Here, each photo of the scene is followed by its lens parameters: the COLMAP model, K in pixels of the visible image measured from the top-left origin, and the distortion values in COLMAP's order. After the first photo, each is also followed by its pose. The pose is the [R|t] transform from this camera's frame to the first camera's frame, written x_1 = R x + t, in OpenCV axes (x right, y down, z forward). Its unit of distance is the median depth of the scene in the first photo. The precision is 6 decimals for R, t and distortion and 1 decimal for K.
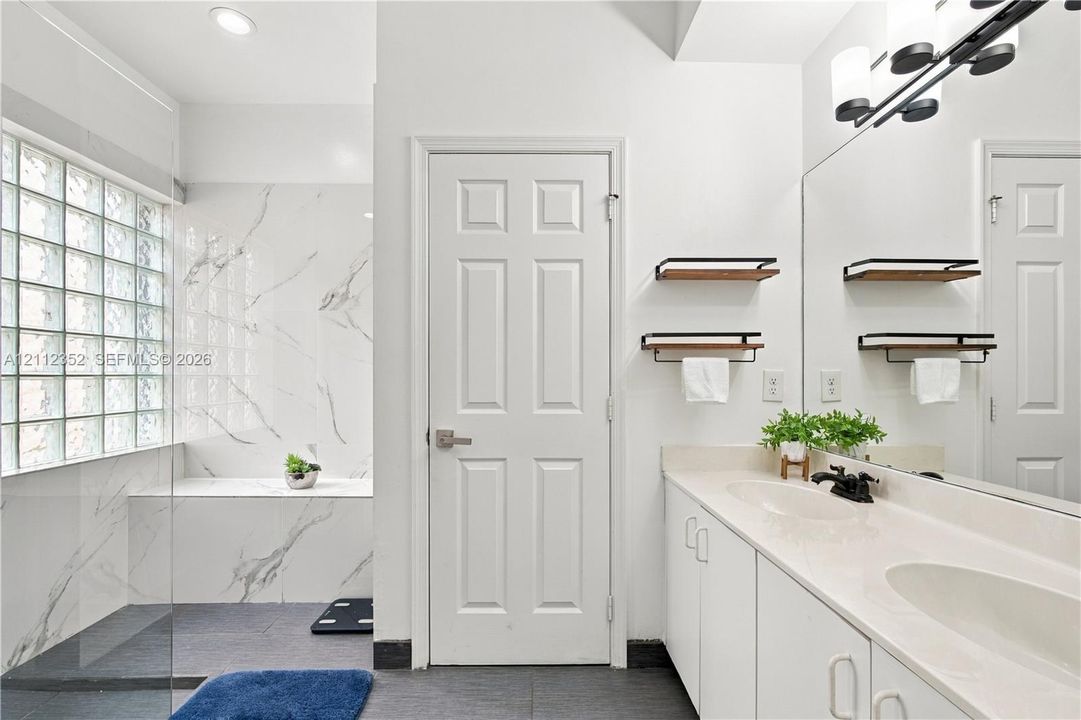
lens RADIAL K [[489.5, 0, 542.4], [0, 489.5, 373.3], [0, 0, 1]] dist [-0.002278, 0.000127]
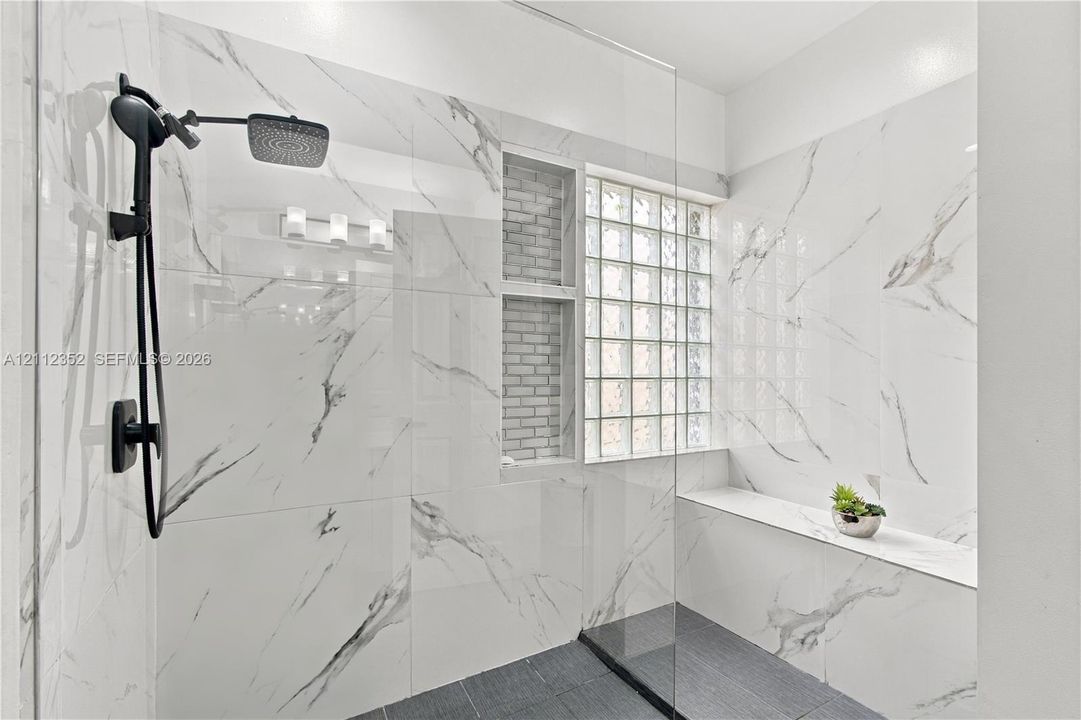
lens RADIAL K [[489.5, 0, 542.4], [0, 489.5, 373.3], [0, 0, 1]] dist [-0.002278, 0.000127]
pose [[0.484572, 0.000578, -0.874751, -0.086007], [-0.000240, 1.000000, 0.000528, -0.007296], [0.874752, -0.000046, 0.484572, 0.255456]]
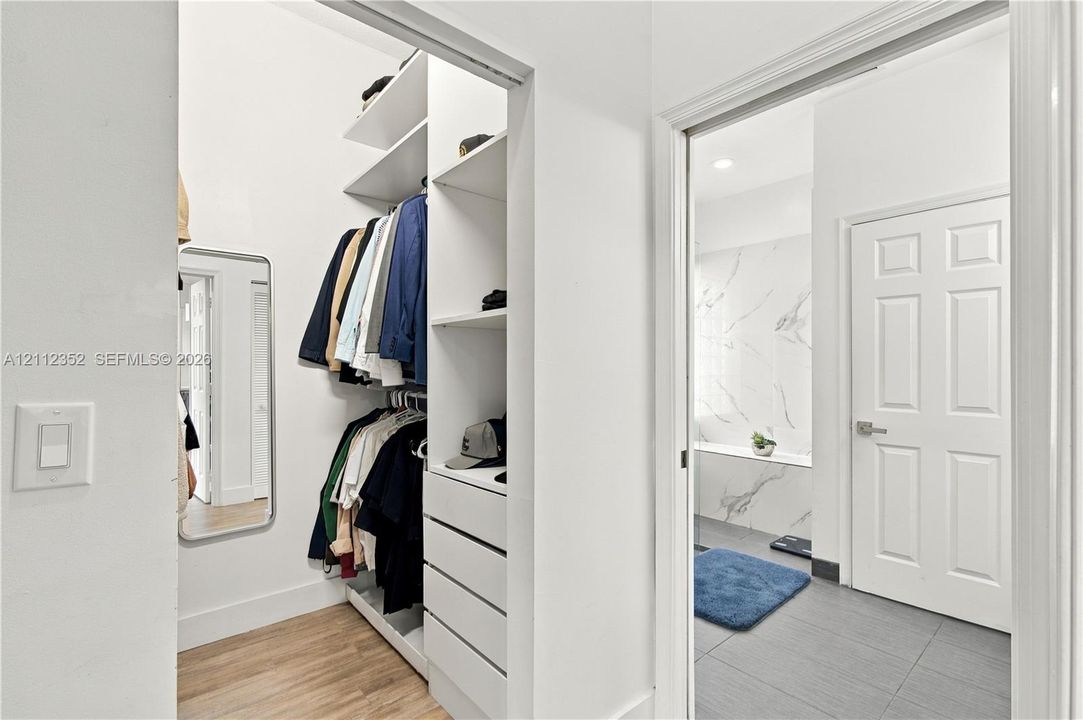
lens RADIAL K [[487.8, 0, 542.5], [0, 487.8, 367.3], [0, 0, 1]] dist [0.000904, 0.000265]
pose [[0.640461, -0.000553, -0.767990, 0.215320], [0.003596, 0.999991, 0.002279, -0.035138], [0.767982, -0.004221, 0.640458, -0.458037]]
